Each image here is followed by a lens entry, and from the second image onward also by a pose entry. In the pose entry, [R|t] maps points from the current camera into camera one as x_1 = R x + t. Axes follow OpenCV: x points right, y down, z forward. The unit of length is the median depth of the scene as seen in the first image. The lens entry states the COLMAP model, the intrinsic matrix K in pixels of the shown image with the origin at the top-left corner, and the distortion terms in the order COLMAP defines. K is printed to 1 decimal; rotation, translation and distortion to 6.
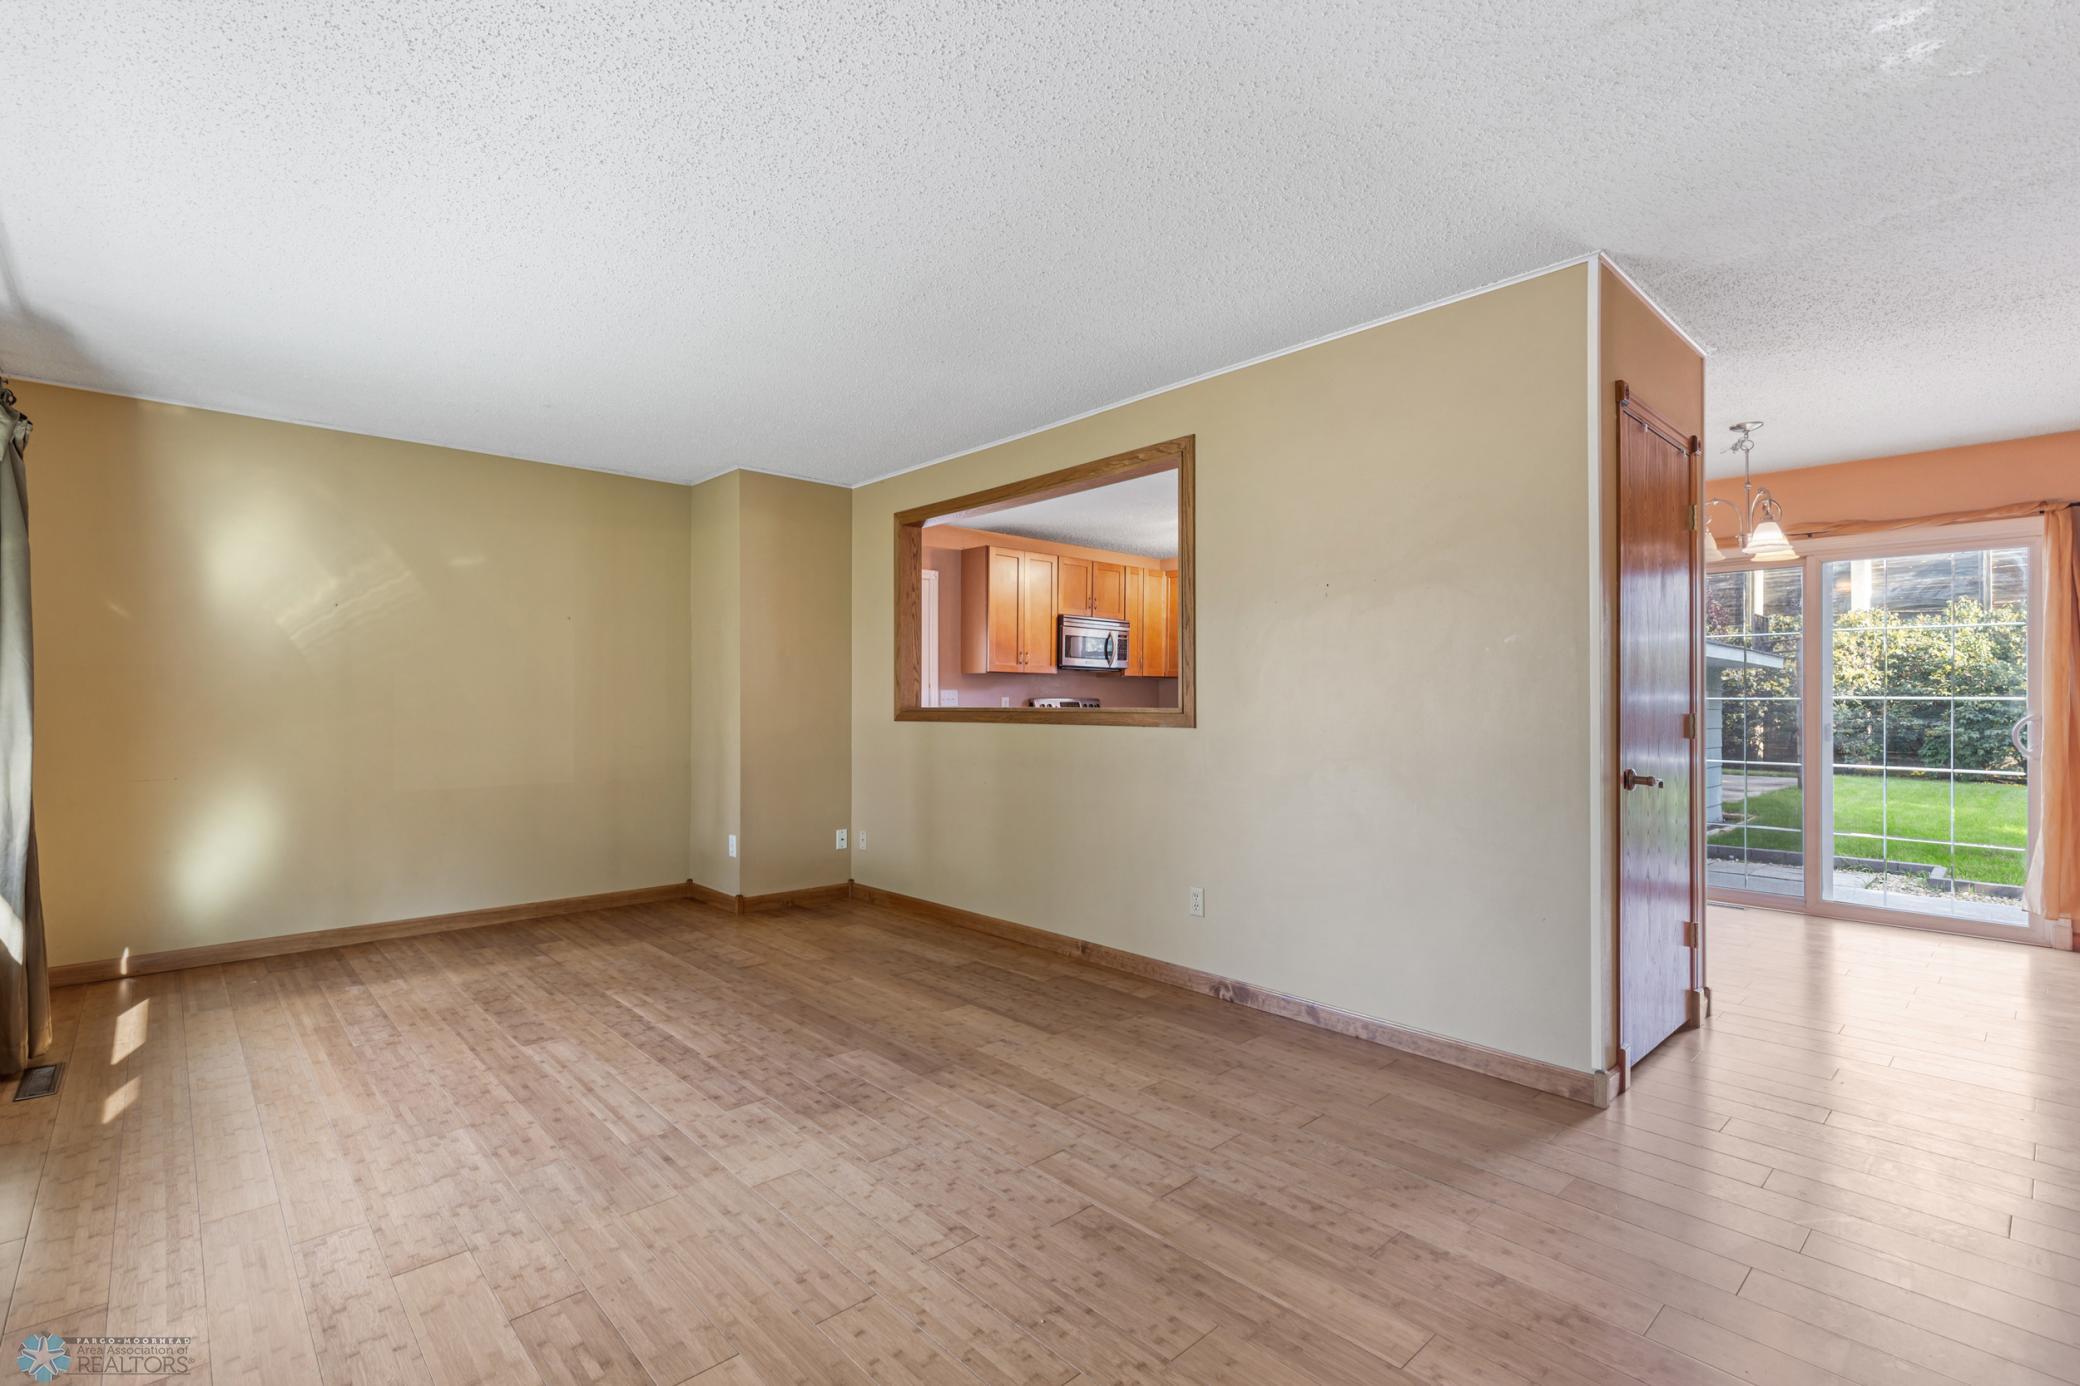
lens RADIAL K [[945.4, 0, 1037.1], [0, 945.4, 694.8], [0, 0, 1]] dist [0.002273, 0.000008]
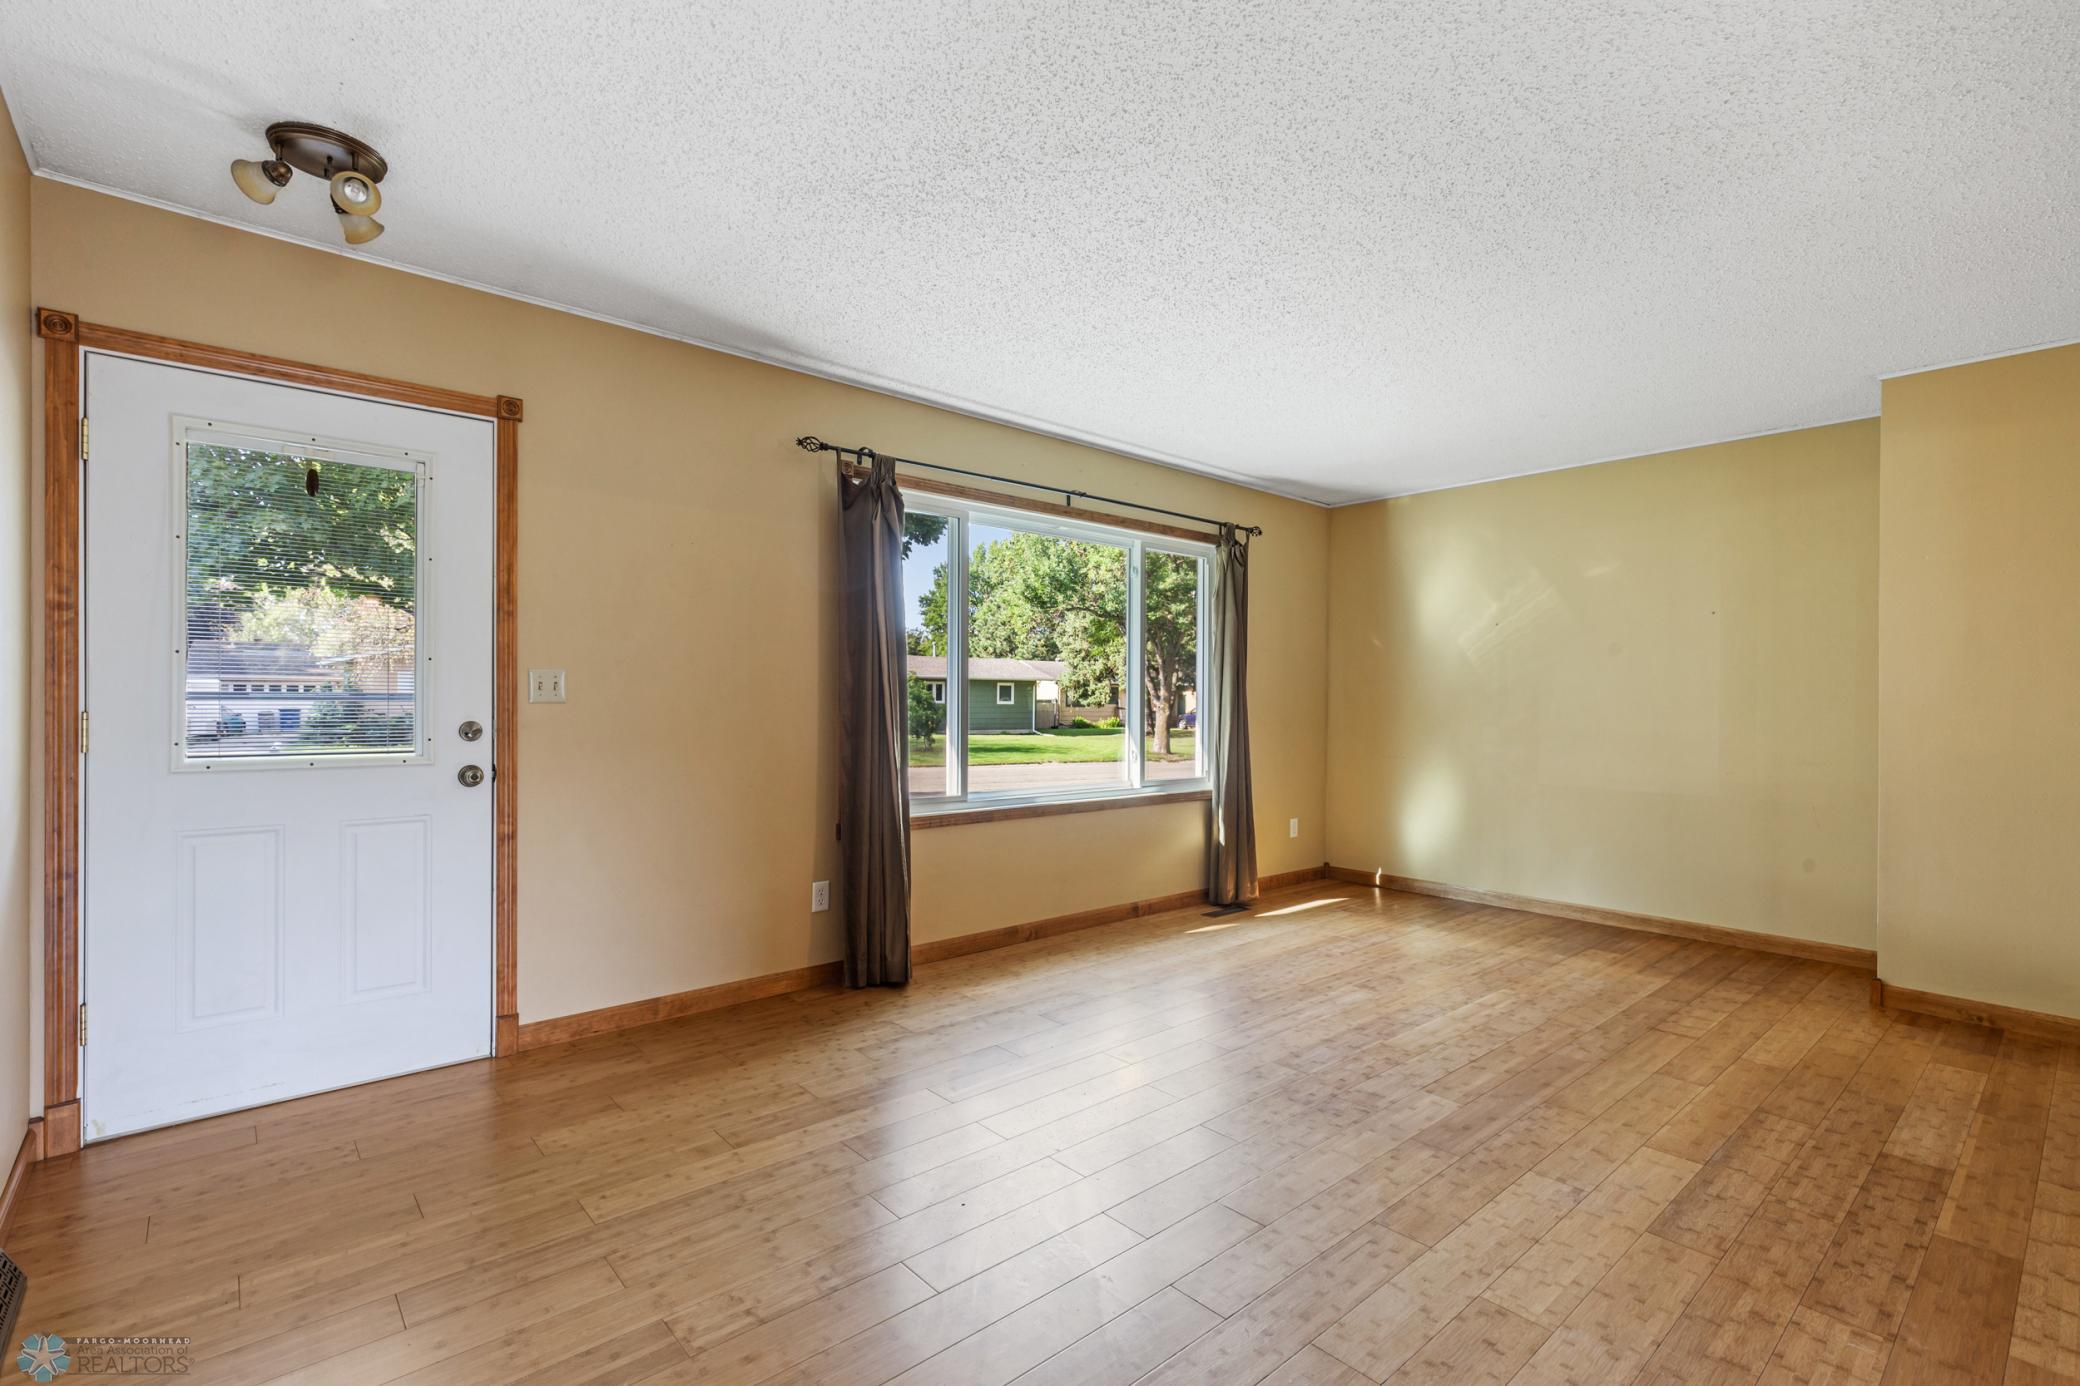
lens RADIAL K [[945.4, 0, 1037.1], [0, 945.4, 694.8], [0, 0, 1]] dist [0.002273, 0.000008]
pose [[-0.029986, -0.004090, -0.999542, 0.584577], [-0.001400, 0.999991, -0.004049, 0.000897], [0.999549, 0.001278, -0.029991, 0.531952]]
